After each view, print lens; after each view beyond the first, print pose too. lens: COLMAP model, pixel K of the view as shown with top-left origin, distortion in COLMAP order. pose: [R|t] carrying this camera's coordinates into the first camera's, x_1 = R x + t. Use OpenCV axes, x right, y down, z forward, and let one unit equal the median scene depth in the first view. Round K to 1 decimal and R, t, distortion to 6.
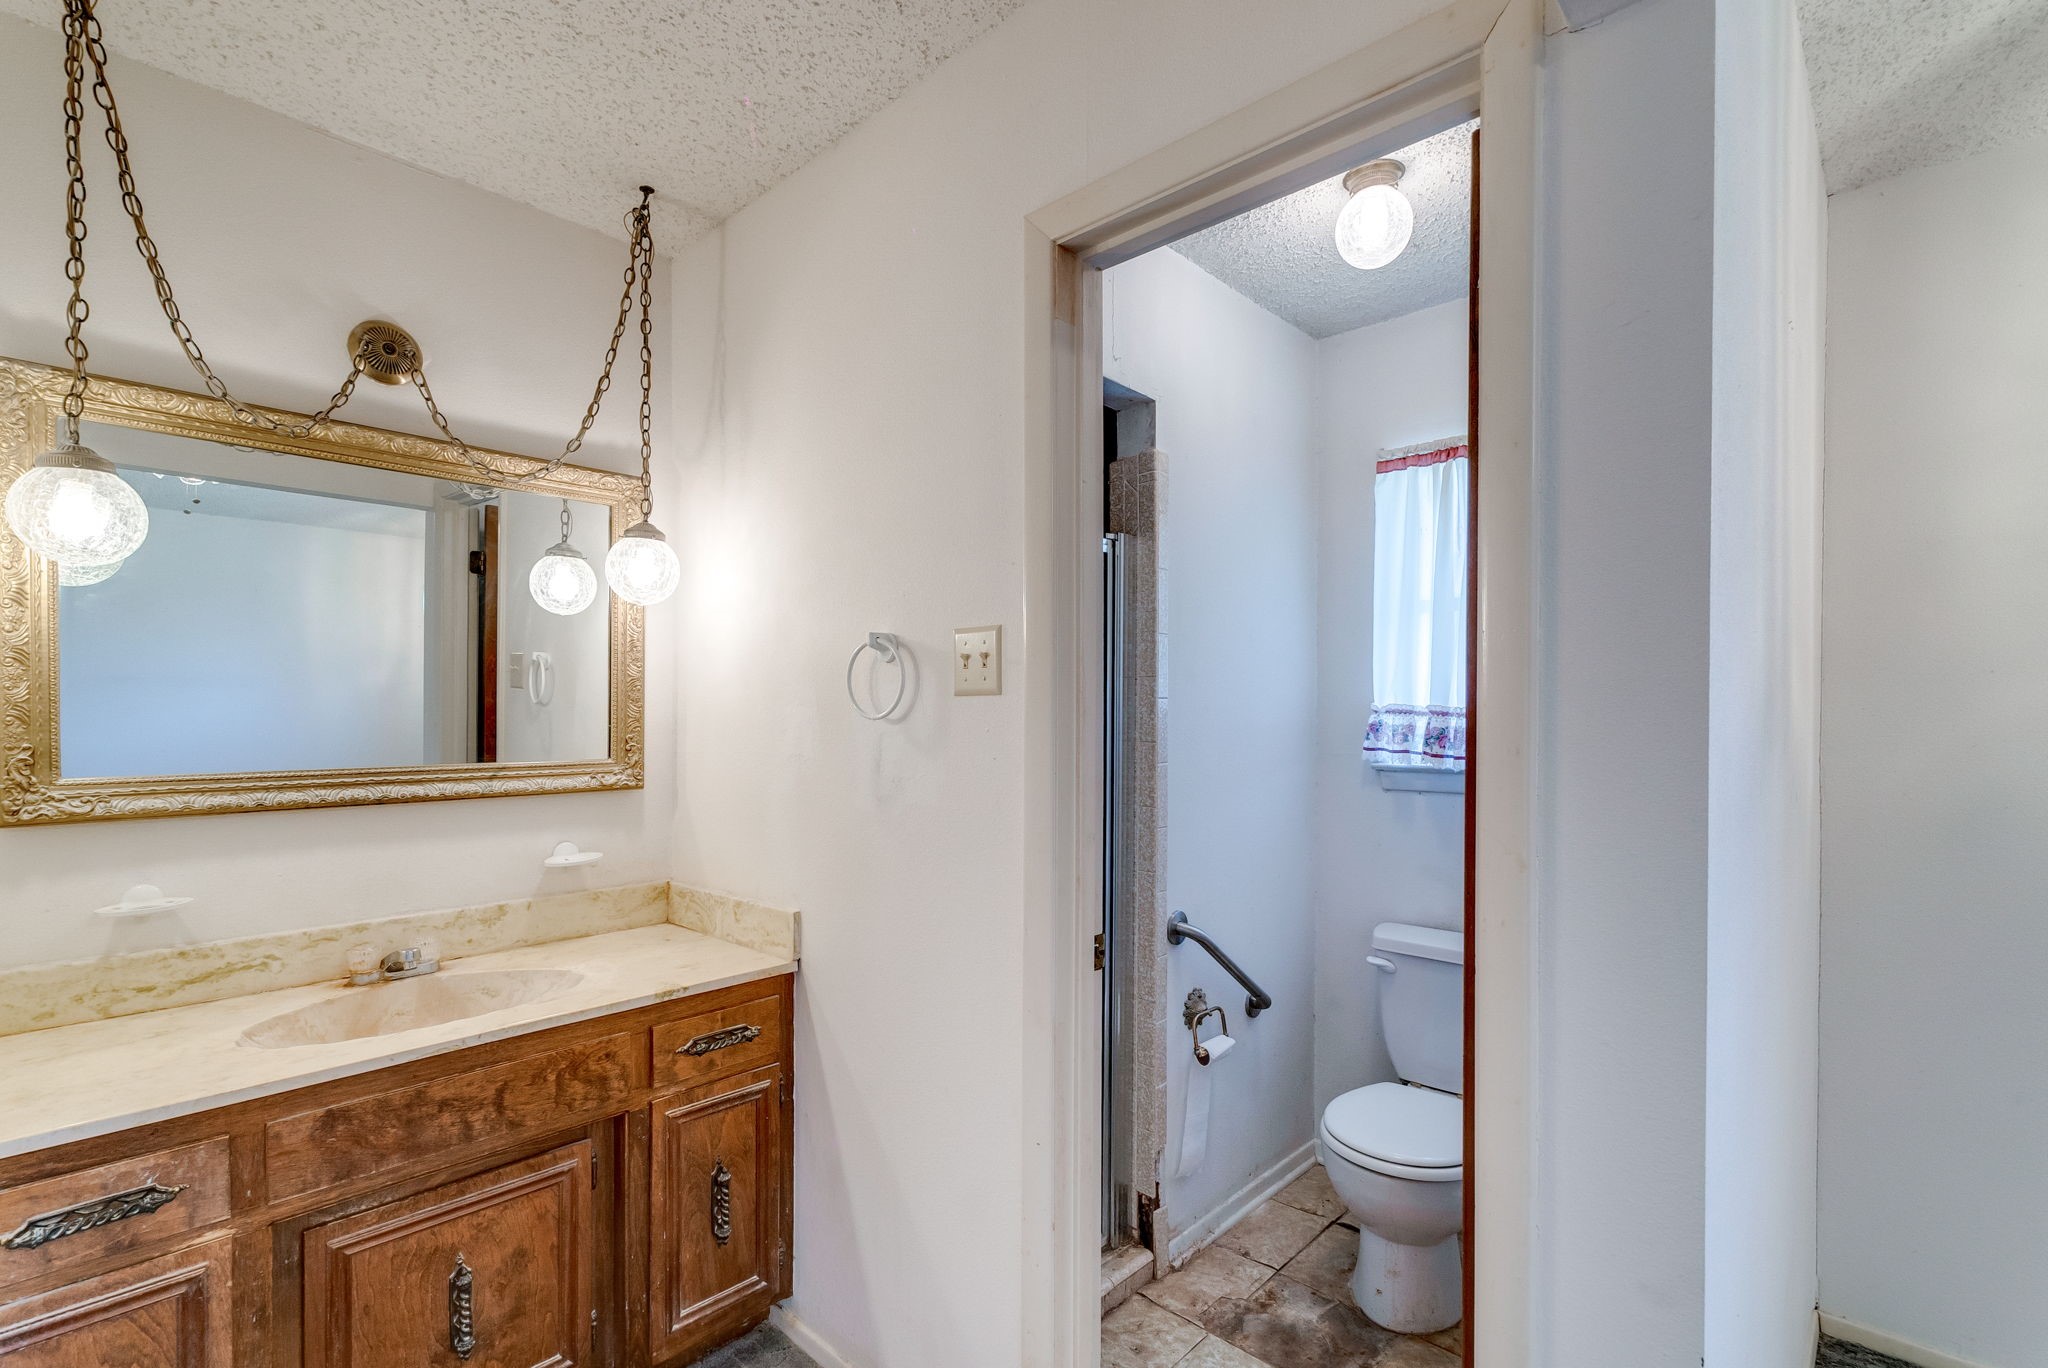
lens RADIAL K [[926.5, 0, 1003.4], [0, 926.5, 716.4], [0, 0, 1]] dist [0.008818, -0.002152]
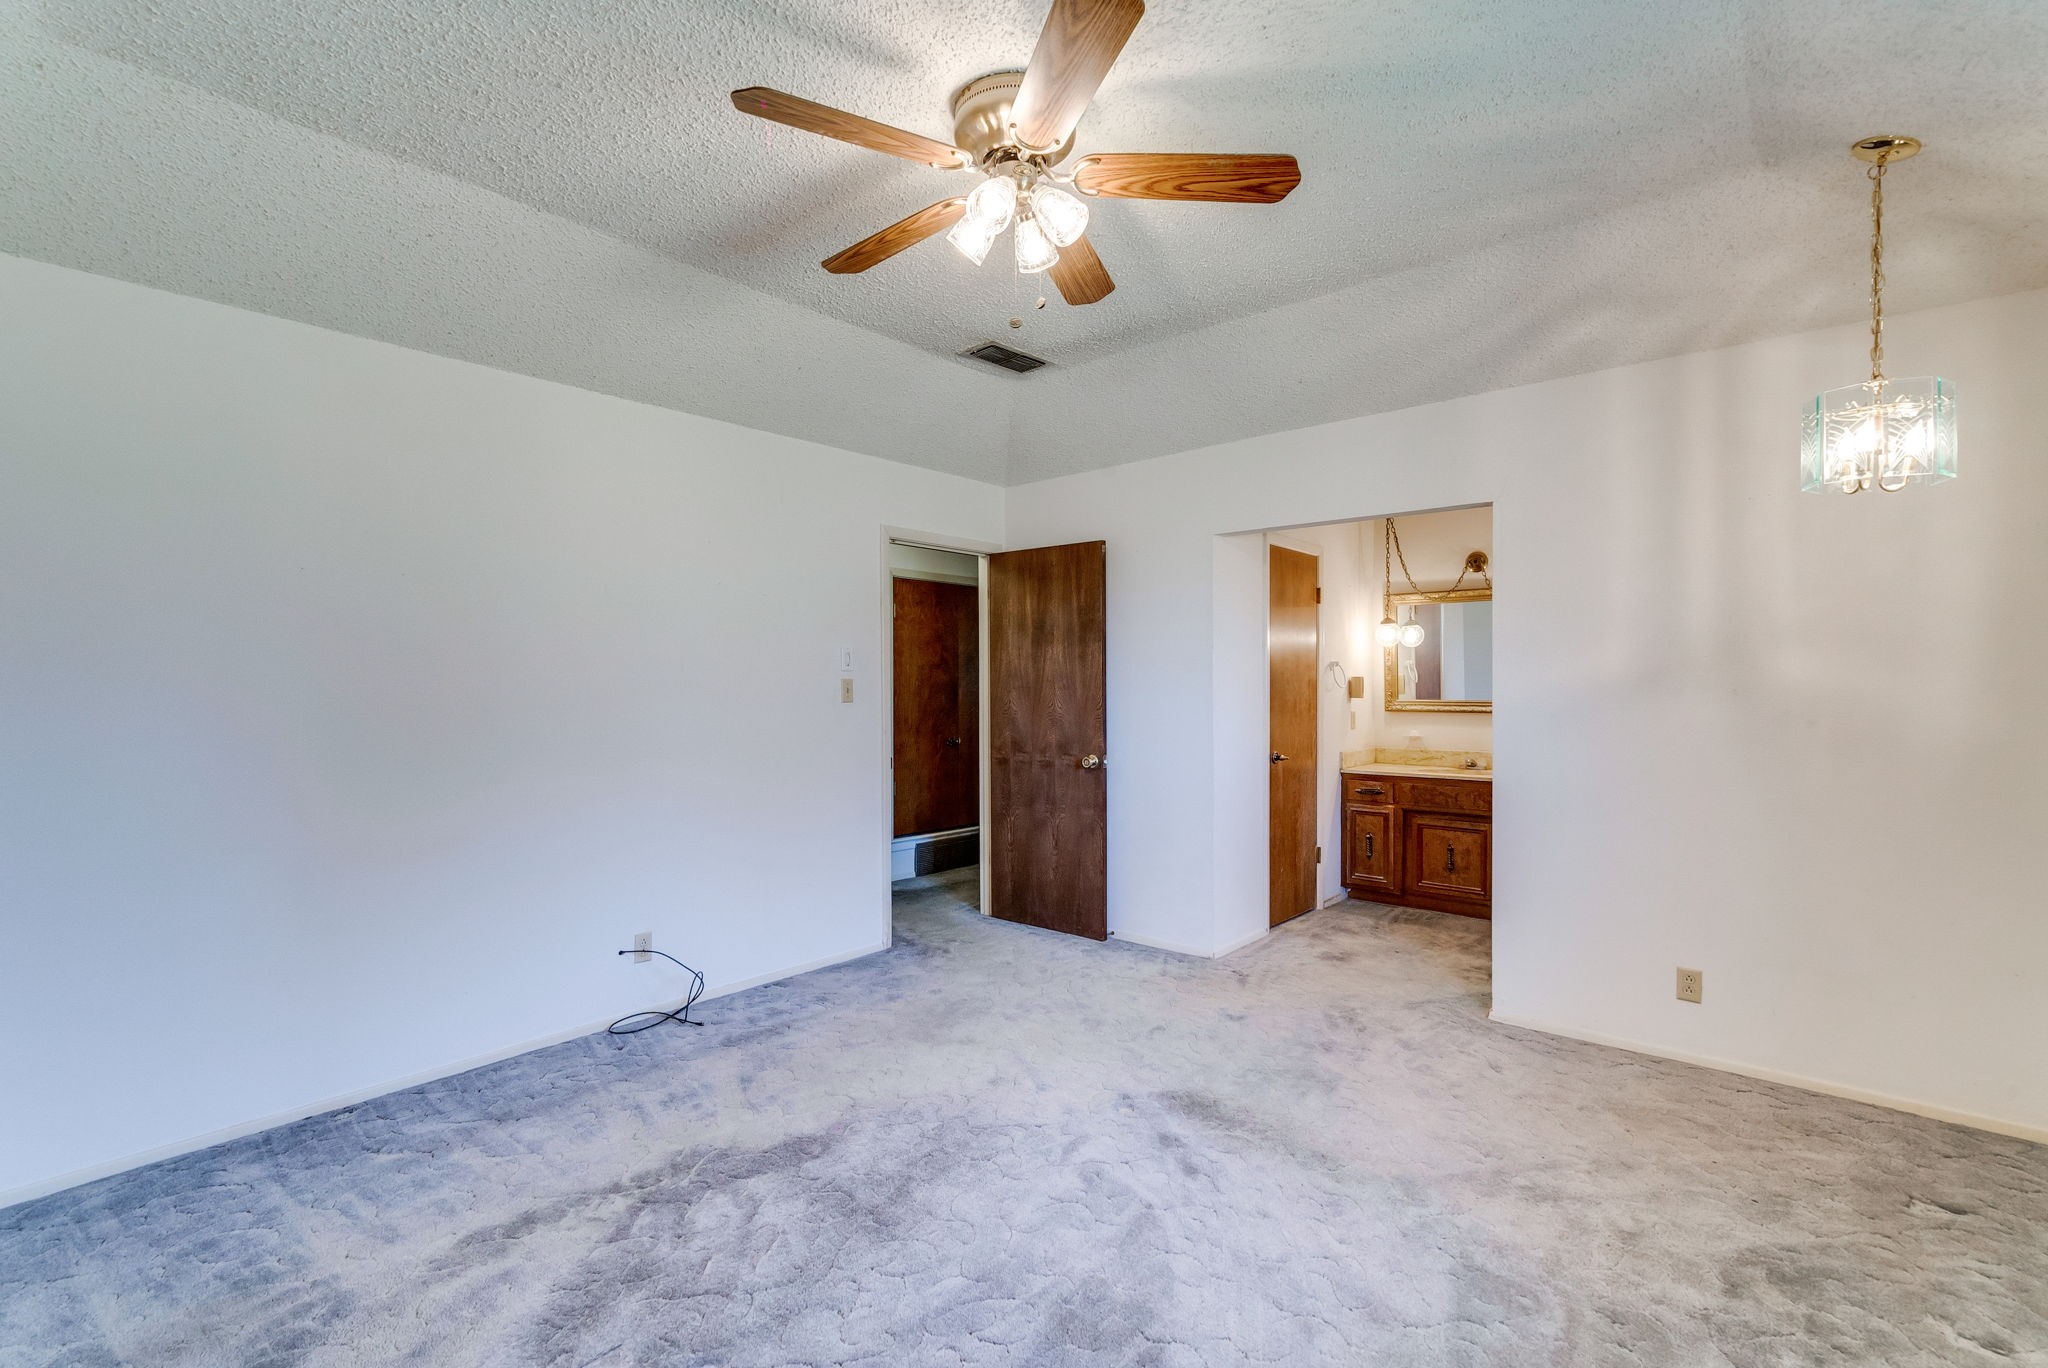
lens RADIAL K [[926.5, 0, 1012.8], [0, 926.5, 685.7], [0, 0, 1]] dist [0.008818, -0.002152]
pose [[0.031577, 0.001380, -0.999500, 3.157665], [0.000975, 0.999999, 0.001411, 0.001790], [0.999501, -0.001019, 0.031575, -0.810371]]
